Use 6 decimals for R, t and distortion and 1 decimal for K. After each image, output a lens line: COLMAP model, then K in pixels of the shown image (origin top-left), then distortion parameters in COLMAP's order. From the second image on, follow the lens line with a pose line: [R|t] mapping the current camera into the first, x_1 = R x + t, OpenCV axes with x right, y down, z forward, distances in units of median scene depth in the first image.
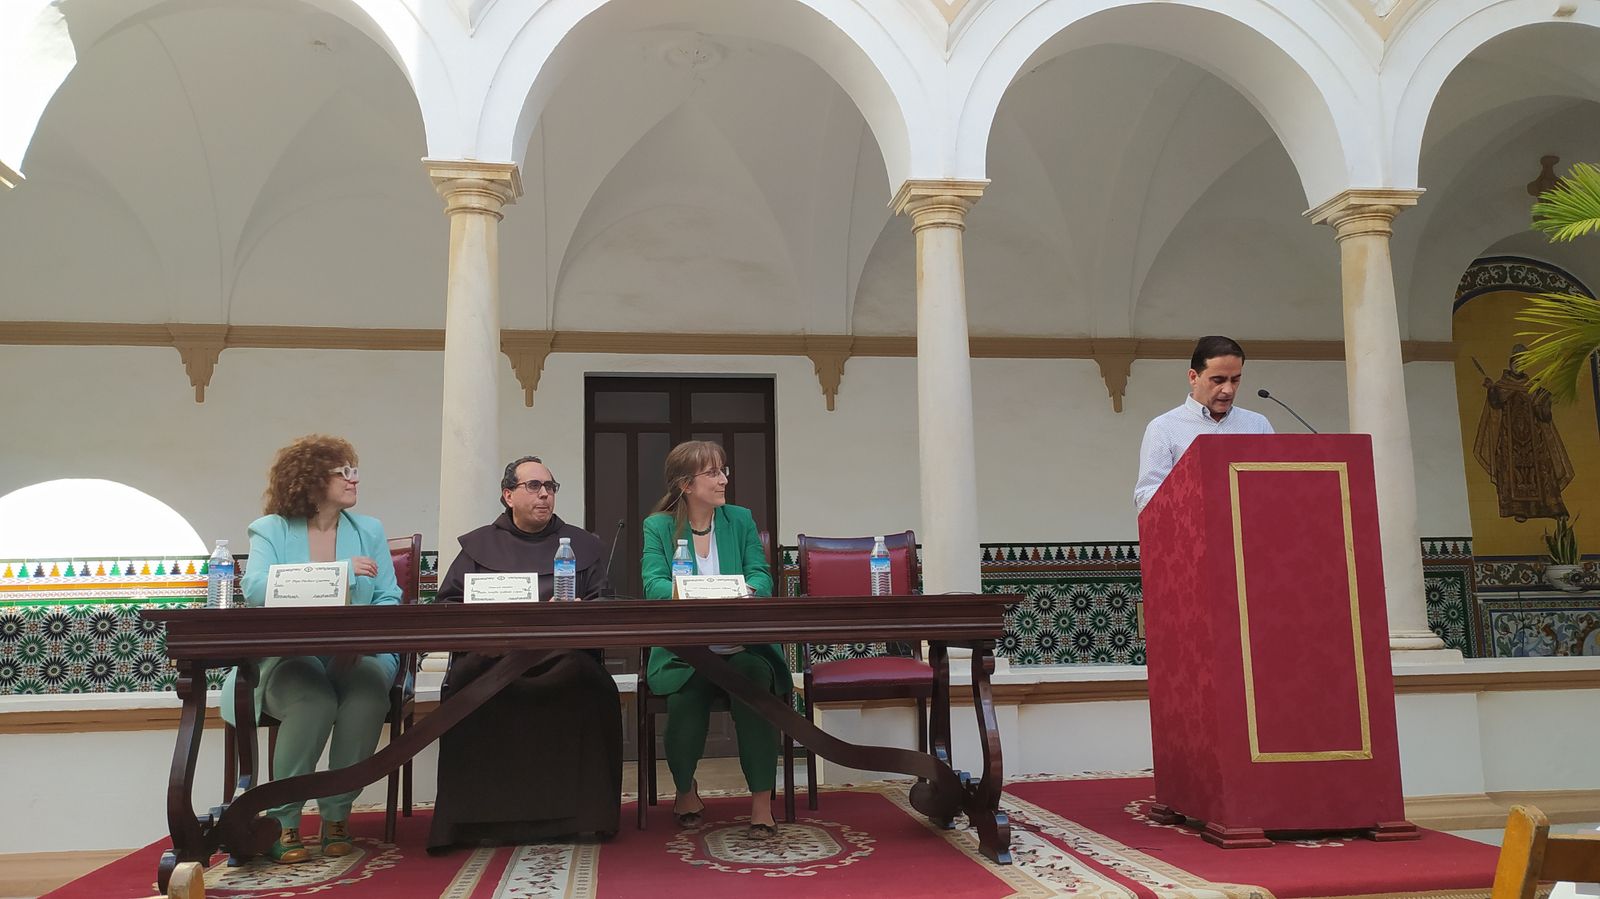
lens RADIAL K [[1288.6, 0, 801.2], [0, 1288.6, 375.0], [0, 0, 1]] dist [0.017532, 0.002999]
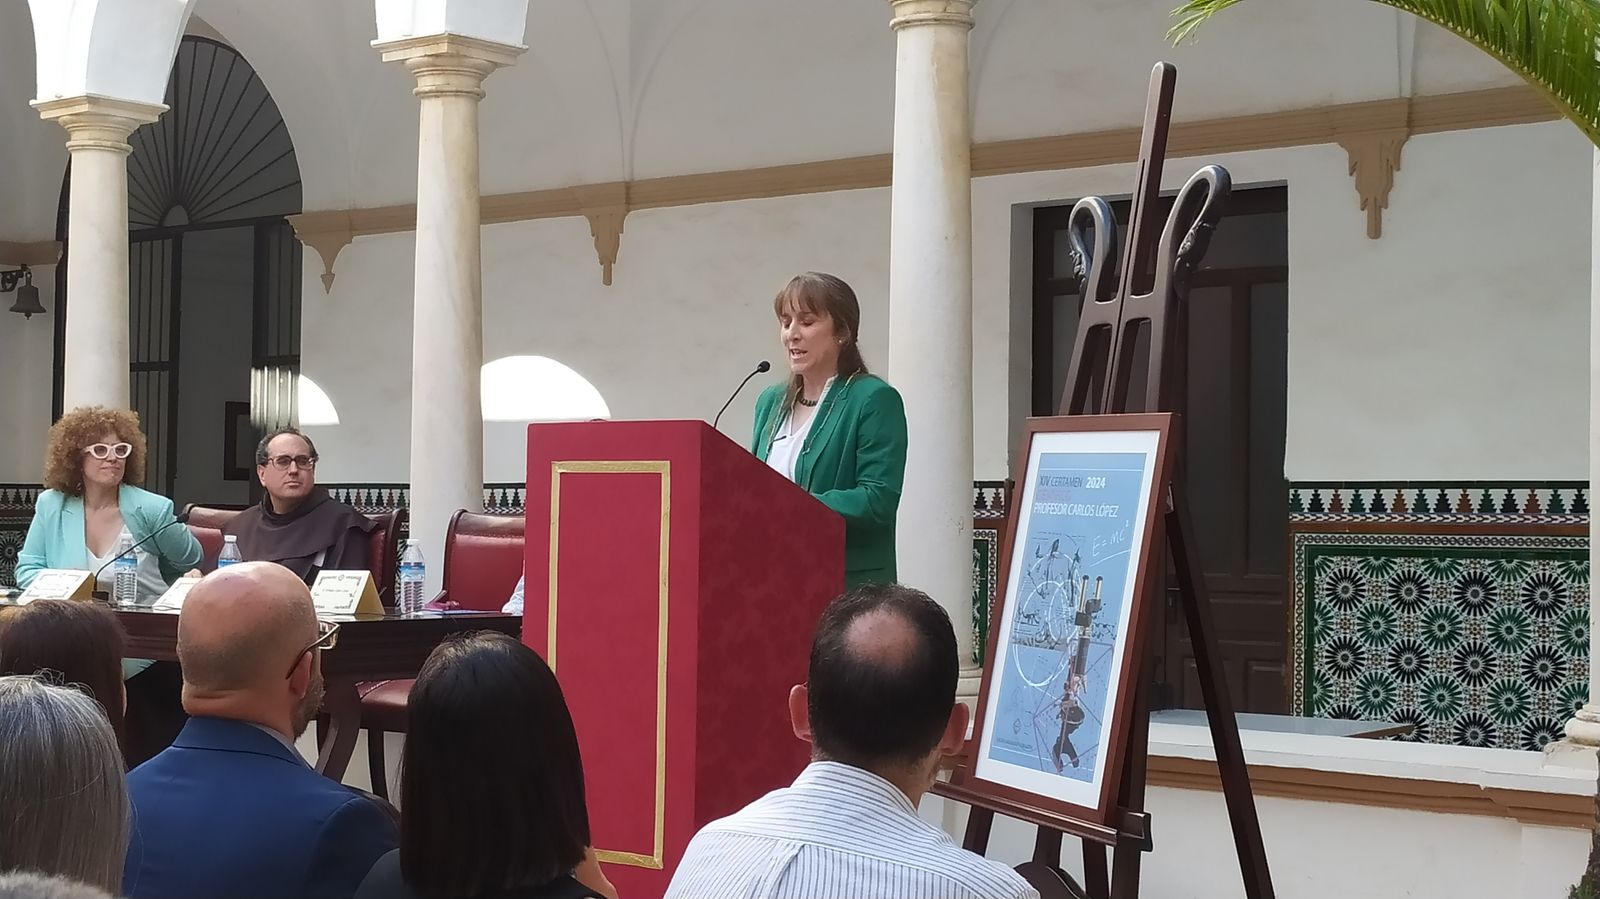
lens RADIAL K [[2453.1, 0, 800.0], [0, 2453.1, 449.5], [0, 0, 1]] dist [0.044810, 0.130656]
pose [[0.659815, 0.002335, -0.751425, 0.791976], [0.091955, 0.992228, 0.083827, 0.007083], [0.745781, -0.124408, 0.654472, 0.137418]]
